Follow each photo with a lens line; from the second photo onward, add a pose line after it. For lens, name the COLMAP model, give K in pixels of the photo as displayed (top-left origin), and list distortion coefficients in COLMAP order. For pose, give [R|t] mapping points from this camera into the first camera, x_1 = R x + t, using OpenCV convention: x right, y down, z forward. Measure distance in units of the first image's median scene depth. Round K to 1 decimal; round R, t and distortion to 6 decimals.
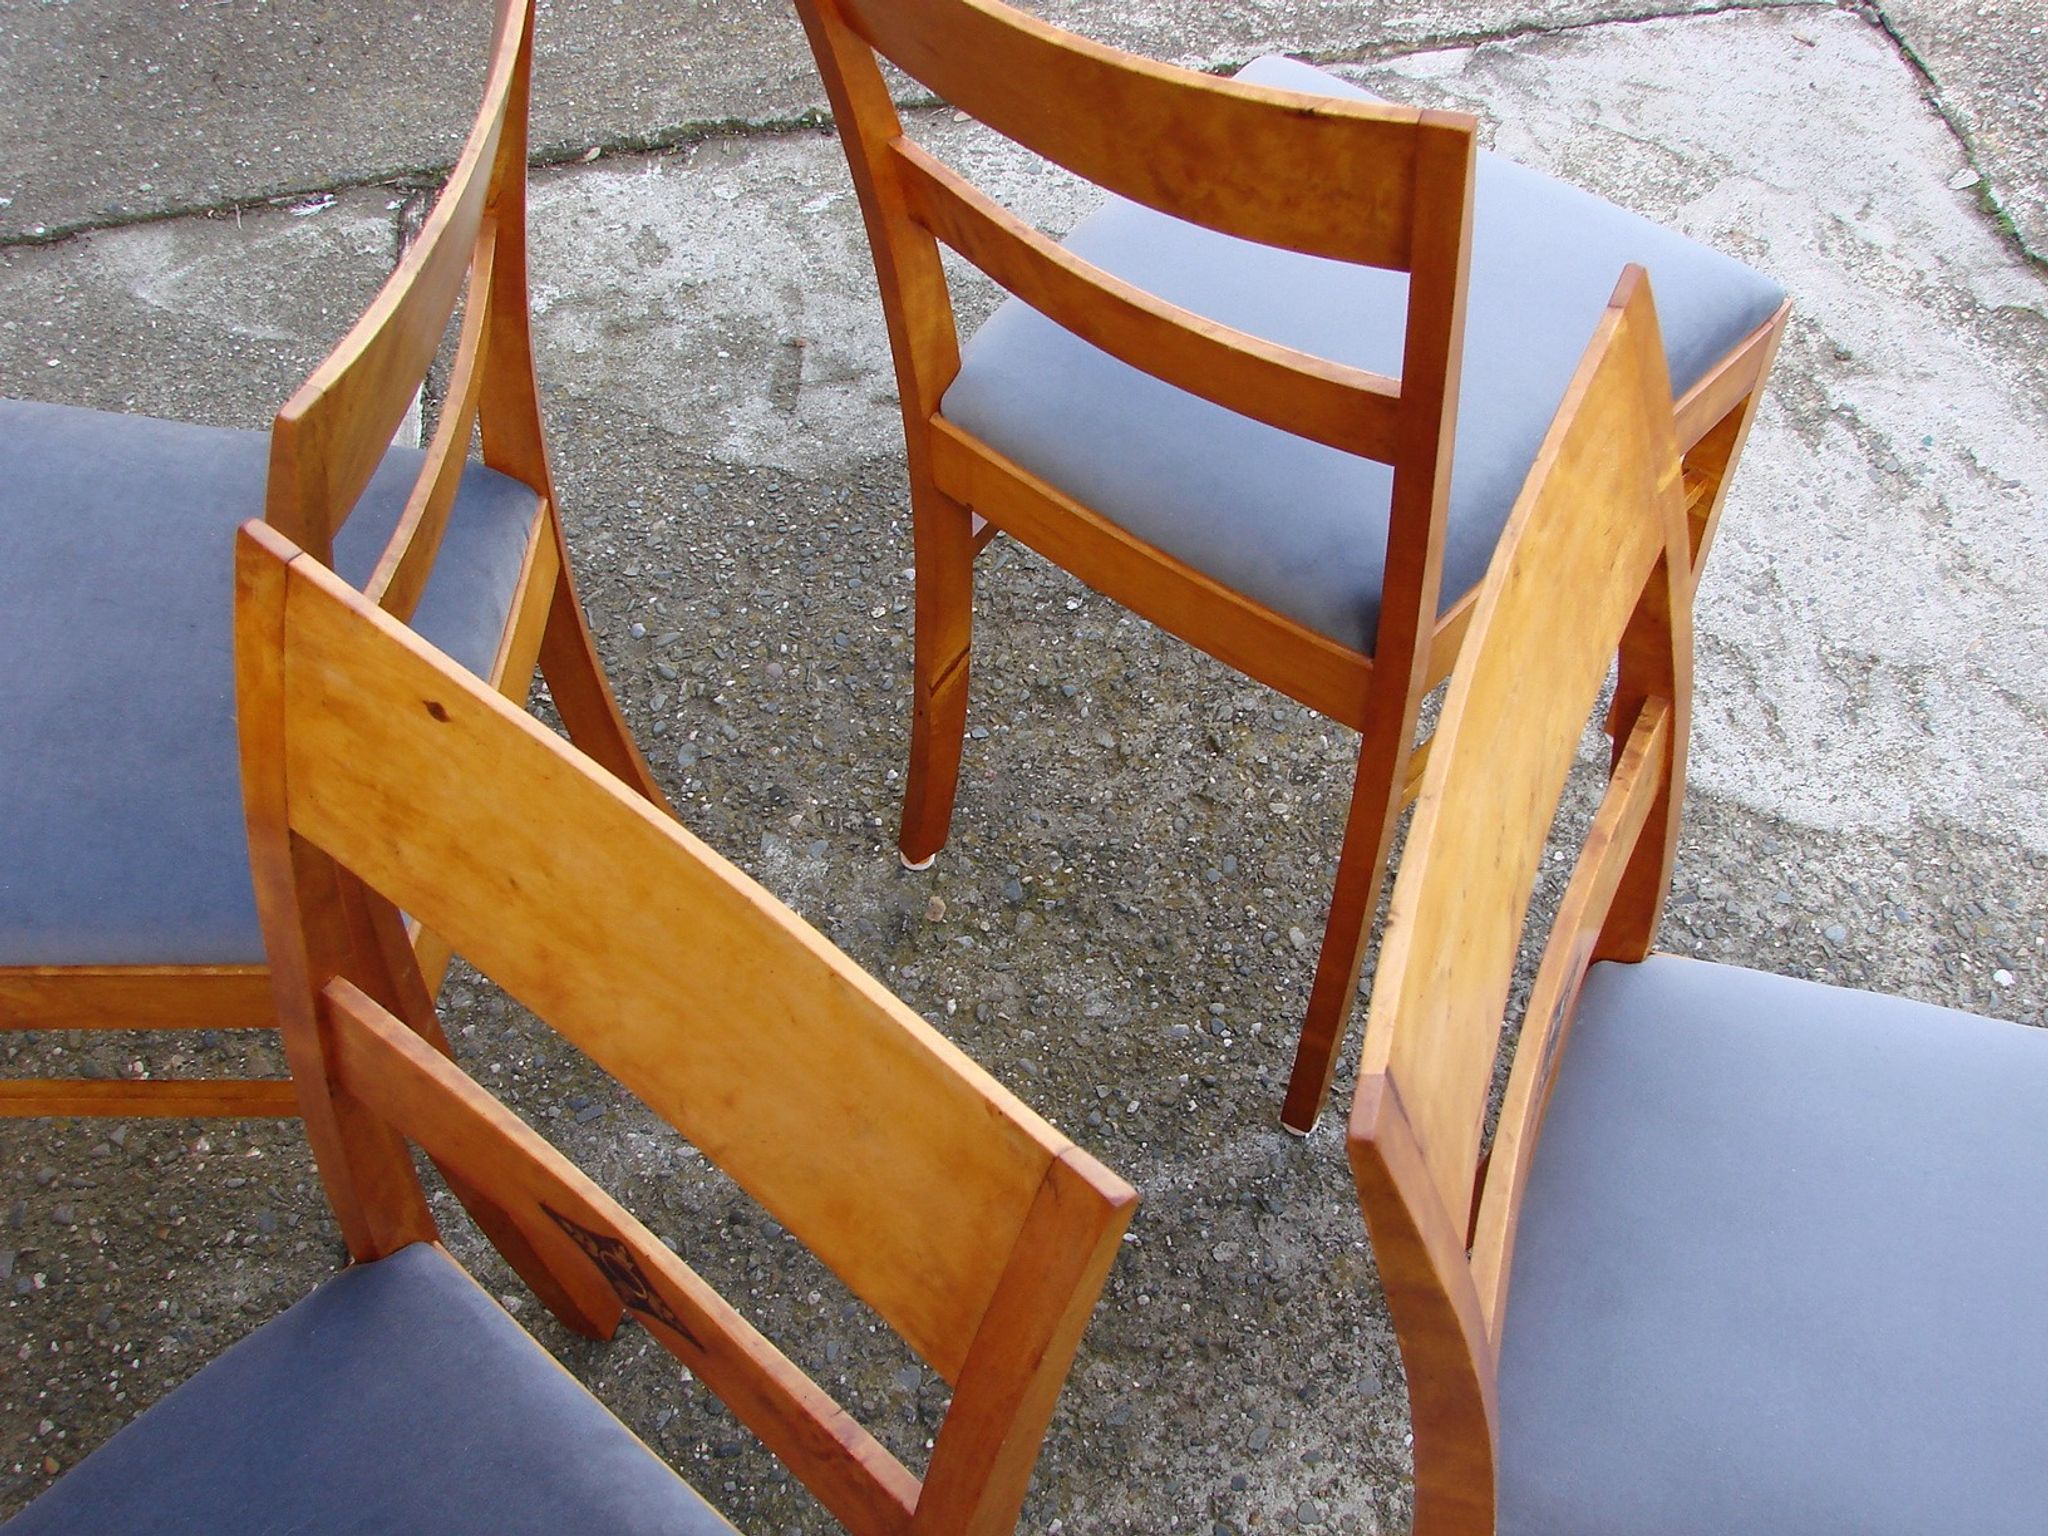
lens RADIAL K [[2203.6, 0, 1024.0], [0, 2203.6, 768.0], [0, 0, 1]] dist [-0.221822, 0.289297]
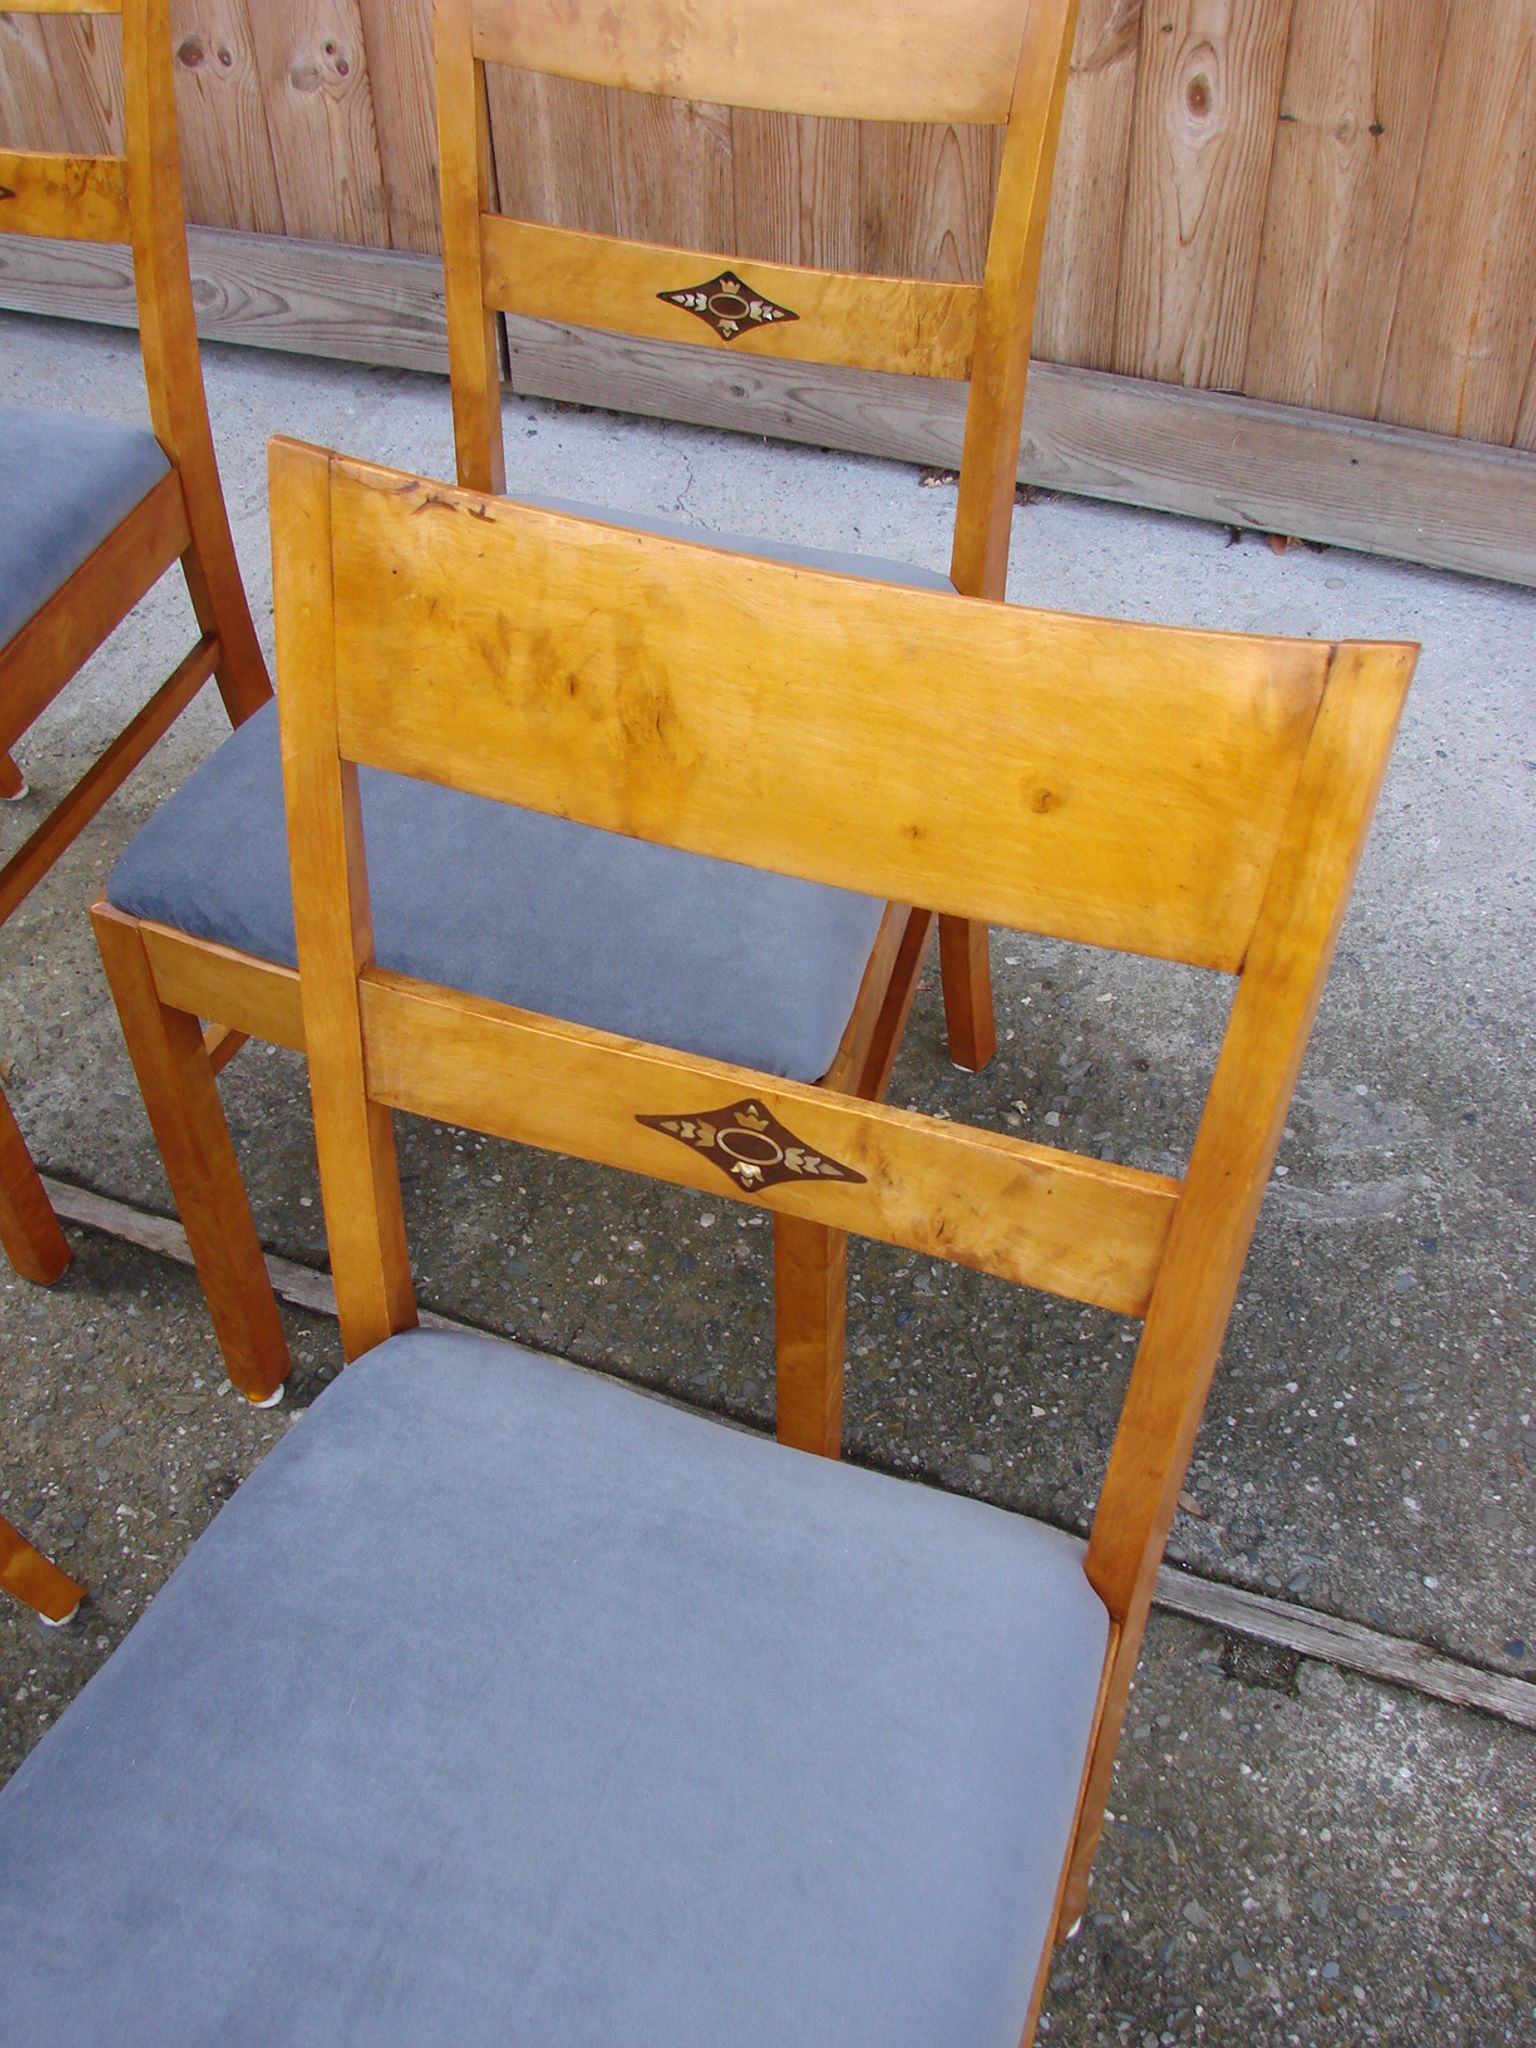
lens RADIAL K [[2203.6, 0, 734.1], [0, 2203.6, 1044.6], [0, 0, 1]] dist [-0.221822, 0.289297]
pose [[-0.522742, 0.621000, -0.584038, 0.123926], [-0.658435, 0.141046, 0.739304, -0.577867], [0.541483, 0.771016, 0.335157, 0.554416]]
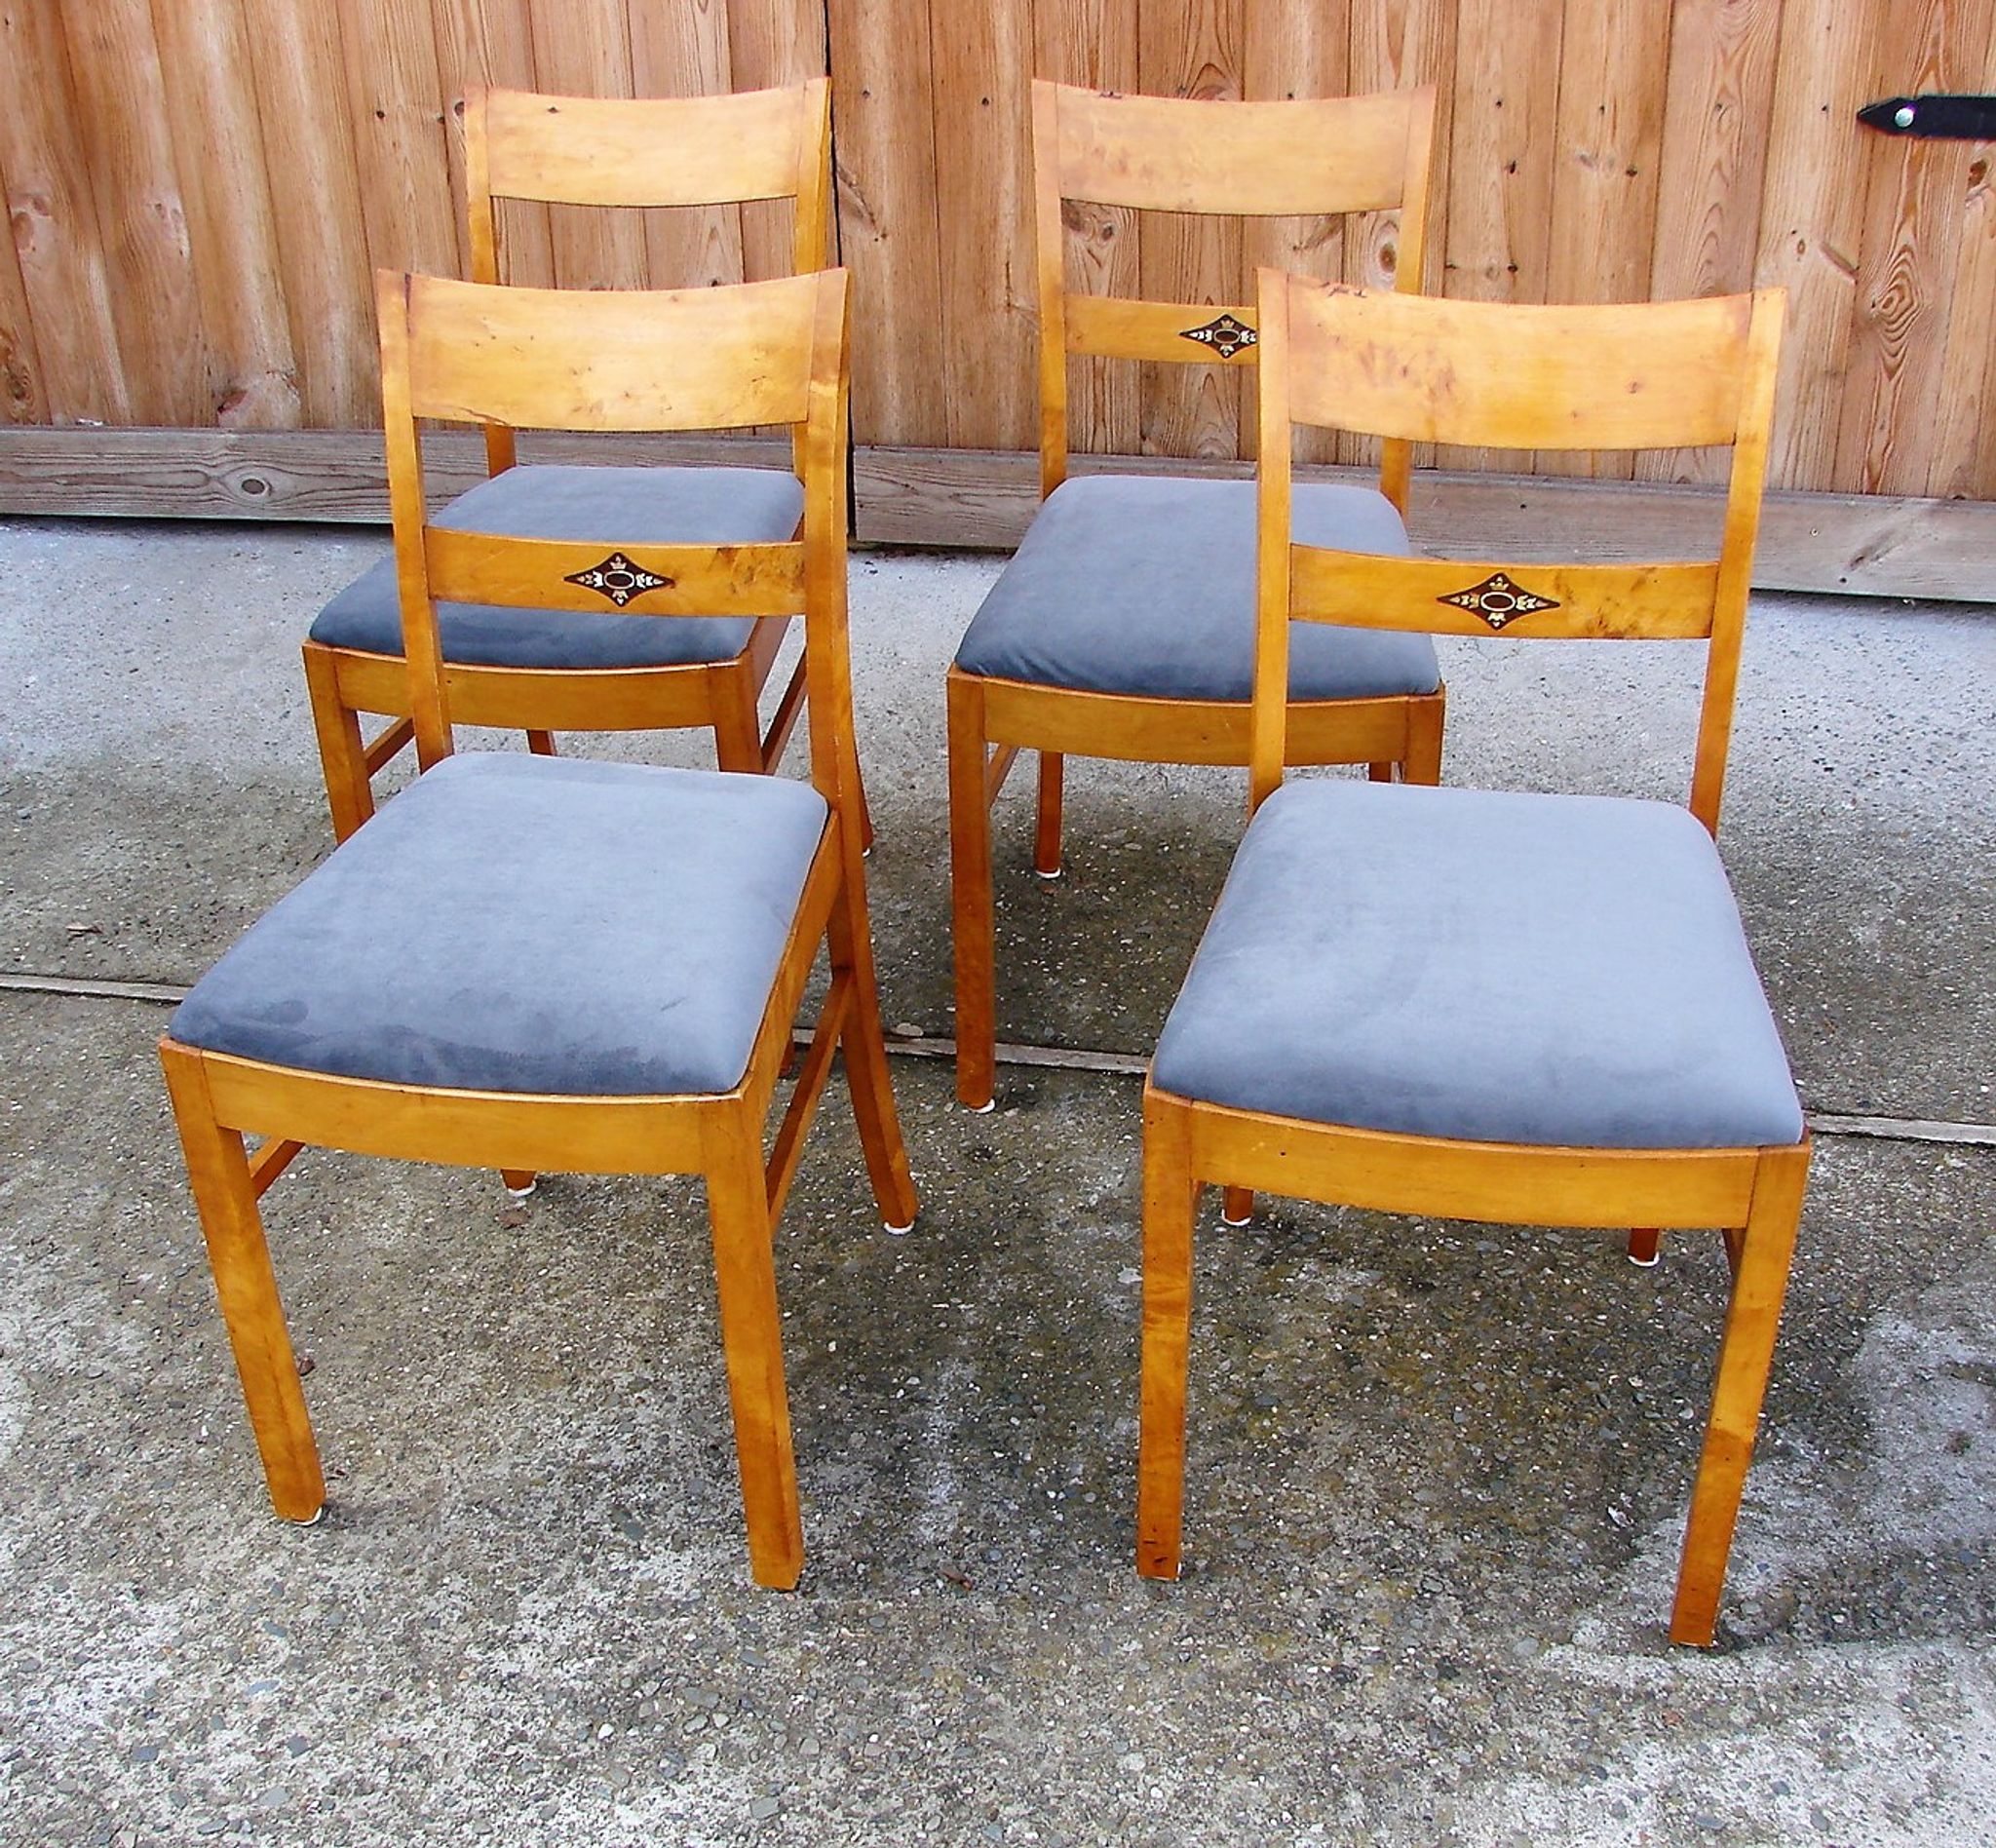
lens RADIAL K [[2645.8, 0, 989.1], [0, 2645.8, 958.0], [0, 0, 1]] dist [-0.214699, 0.265126]
pose [[-0.329788, 0.495131, -0.803794, 0.948378], [-0.732712, 0.402640, 0.548647, -0.625446], [0.595292, 0.769887, 0.230003, 0.455671]]
